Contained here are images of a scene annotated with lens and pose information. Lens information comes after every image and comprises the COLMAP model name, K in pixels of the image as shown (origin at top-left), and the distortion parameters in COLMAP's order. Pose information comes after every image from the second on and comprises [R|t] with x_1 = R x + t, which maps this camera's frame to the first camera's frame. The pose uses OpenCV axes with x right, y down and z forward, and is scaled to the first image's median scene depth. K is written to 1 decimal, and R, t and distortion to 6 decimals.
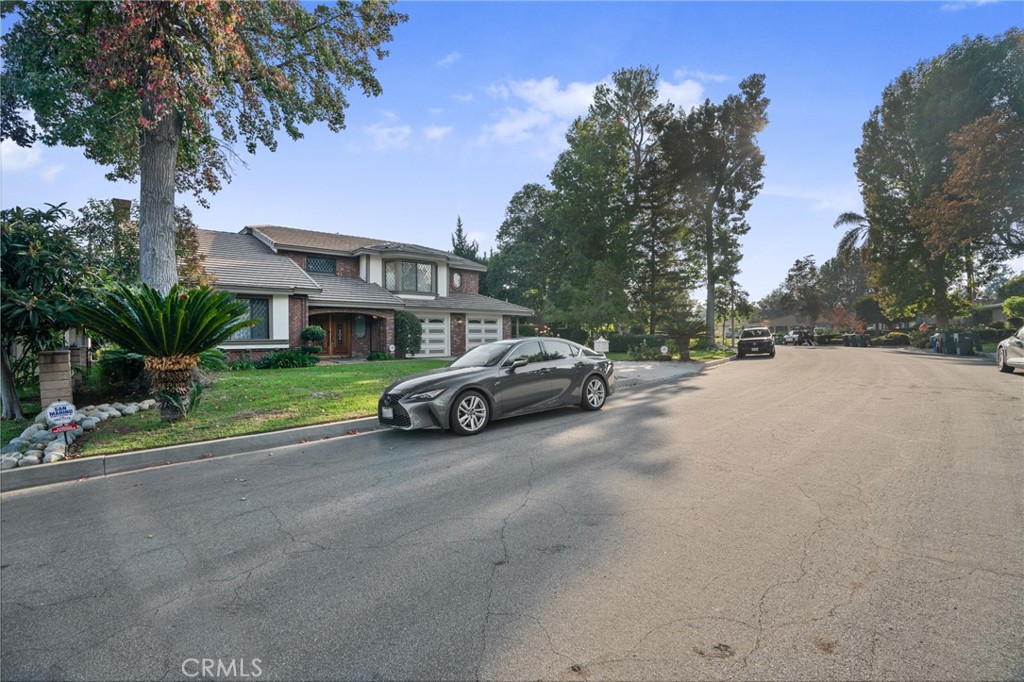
lens RADIAL K [[490.6, 0, 508.0], [0, 490.6, 332.4], [0, 0, 1]] dist [-0.041969, 0.008256]
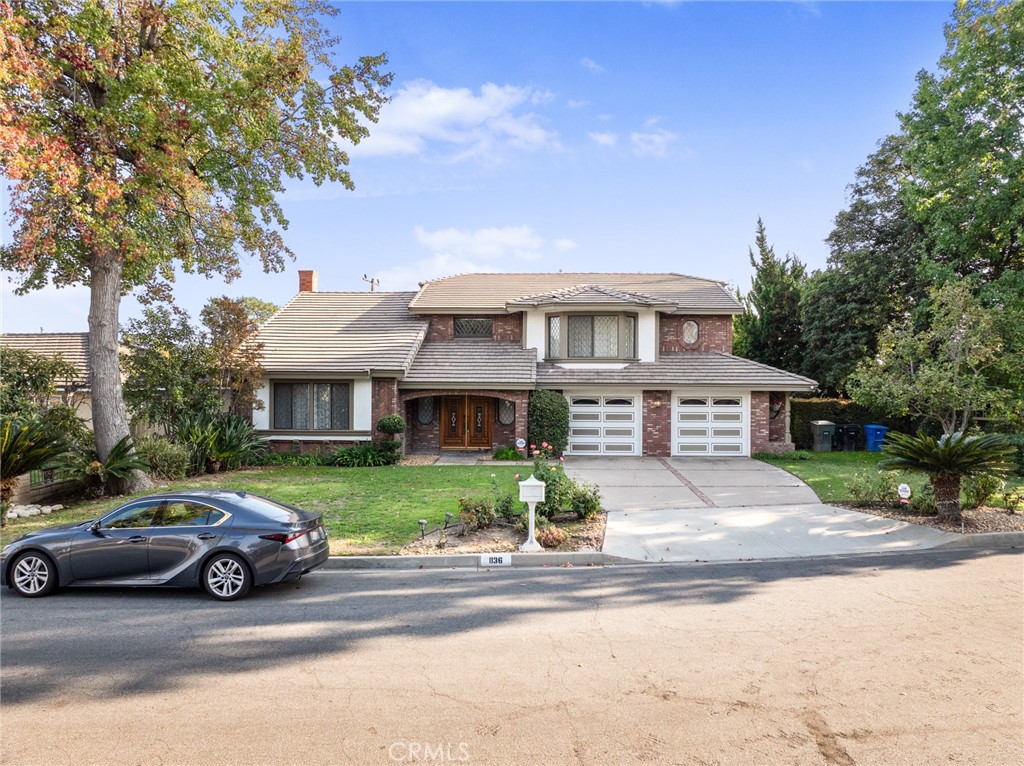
lens RADIAL K [[726.7, 0, 515.4], [0, 726.7, 378.9], [0, 0, 1]] dist [-0.038823, 0.001470]
pose [[0.700691, 0.011509, -0.713373, 0.514978], [-0.001292, 0.999889, 0.014863, -0.077501], [0.713464, -0.009493, 0.700627, 0.236508]]
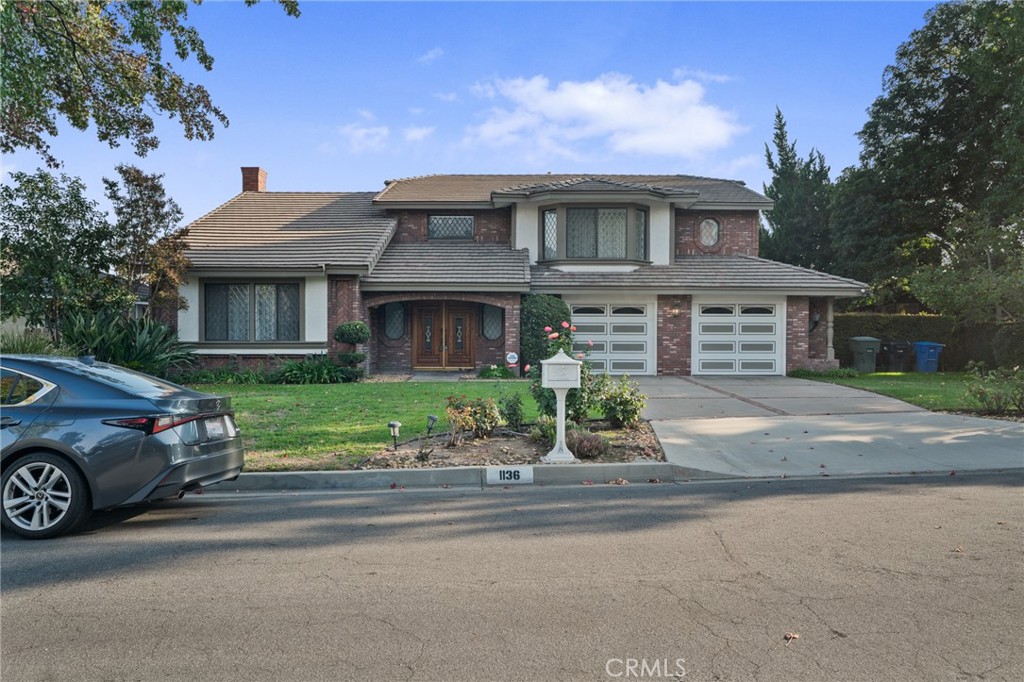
lens RADIAL K [[724.1, 0, 508.2], [0, 724.1, 359.5], [0, 0, 1]] dist [-0.006287, 0.033598]
pose [[0.726413, 0.031708, -0.686527, 0.357675], [-0.001008, 0.998983, 0.045072, -0.005267], [0.687258, -0.032048, 0.725706, 0.351701]]
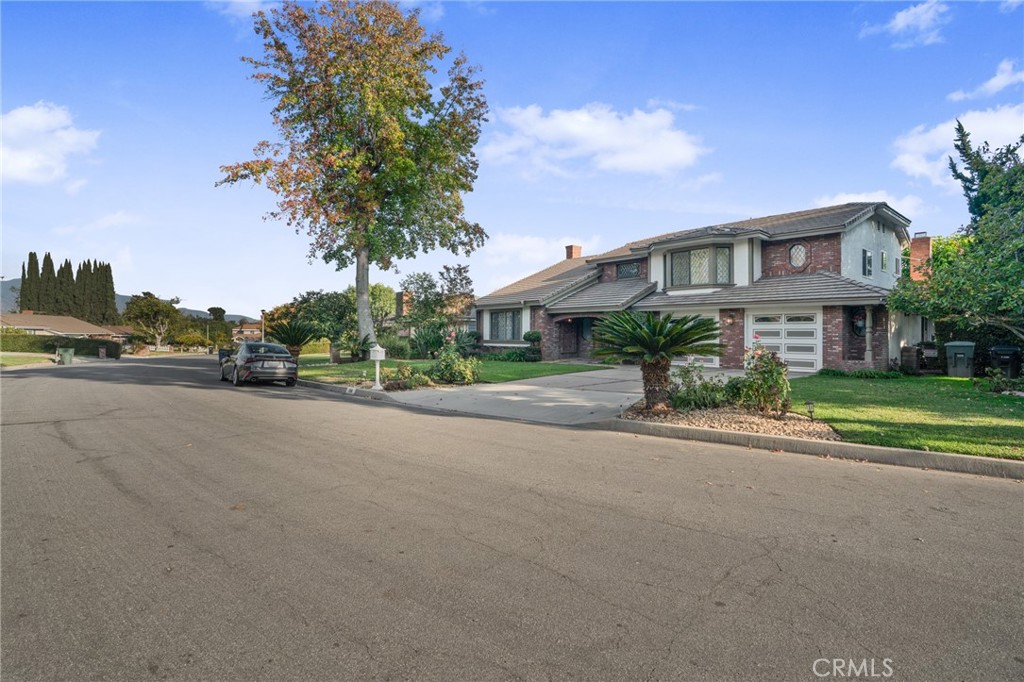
lens RADIAL K [[490.6, 0, 510.3], [0, 490.6, 341.8], [0, 0, 1]] dist [-0.041969, 0.008256]
pose [[-0.049888, 0.024180, -0.998462, 0.721506], [0.006611, 0.999693, 0.023879, -0.011681], [0.998733, -0.005410, -0.050033, 0.826391]]
